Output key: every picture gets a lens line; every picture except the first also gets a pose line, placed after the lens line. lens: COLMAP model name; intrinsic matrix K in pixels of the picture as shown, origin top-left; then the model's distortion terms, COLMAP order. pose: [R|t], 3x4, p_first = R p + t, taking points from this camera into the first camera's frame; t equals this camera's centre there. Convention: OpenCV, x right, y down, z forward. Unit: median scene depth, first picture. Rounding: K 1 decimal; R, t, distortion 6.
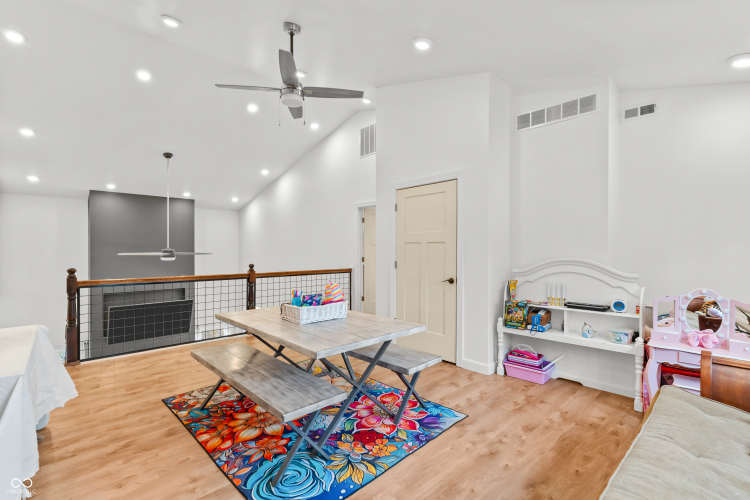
lens RADIAL K [[341.9, 0, 375.0], [0, 341.9, 250.0], [0, 0, 1]] dist [-0.000437, 0.000139]
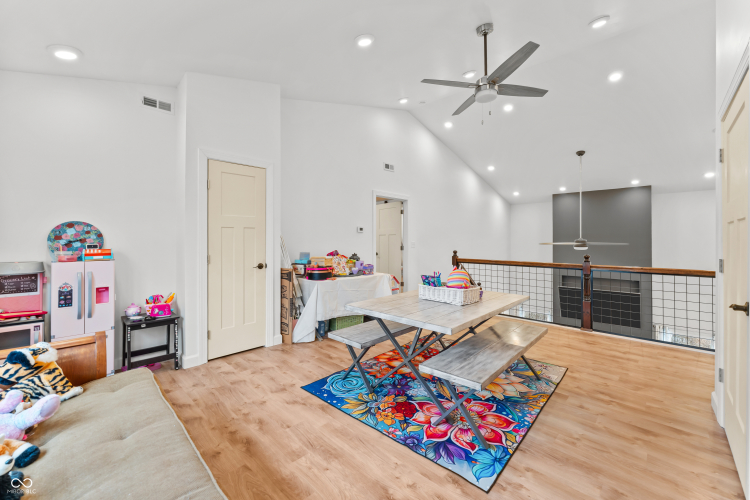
lens RADIAL K [[302.8, 0, 375.4], [0, 302.8, 239.1], [0, 0, 1]] dist [0.000210, -0.000078]
pose [[0.049447, -0.005570, -0.998761, 0.751136], [-0.001160, 0.999983, -0.005634, 0.007321], [0.998776, 0.001437, 0.049439, 0.681203]]
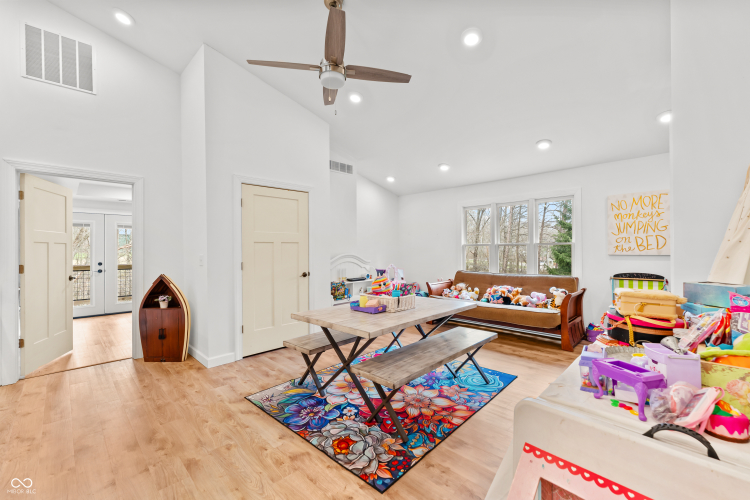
lens RADIAL K [[314.6, 0, 375.0], [0, 314.6, 250.0], [0, 0, 1]] dist [-0.001294, -0.000137]
pose [[-0.033647, -0.006354, 0.999414, -1.184305], [0.004362, 0.999969, 0.006504, -0.005368], [-0.999424, 0.004578, -0.033619, 1.025700]]
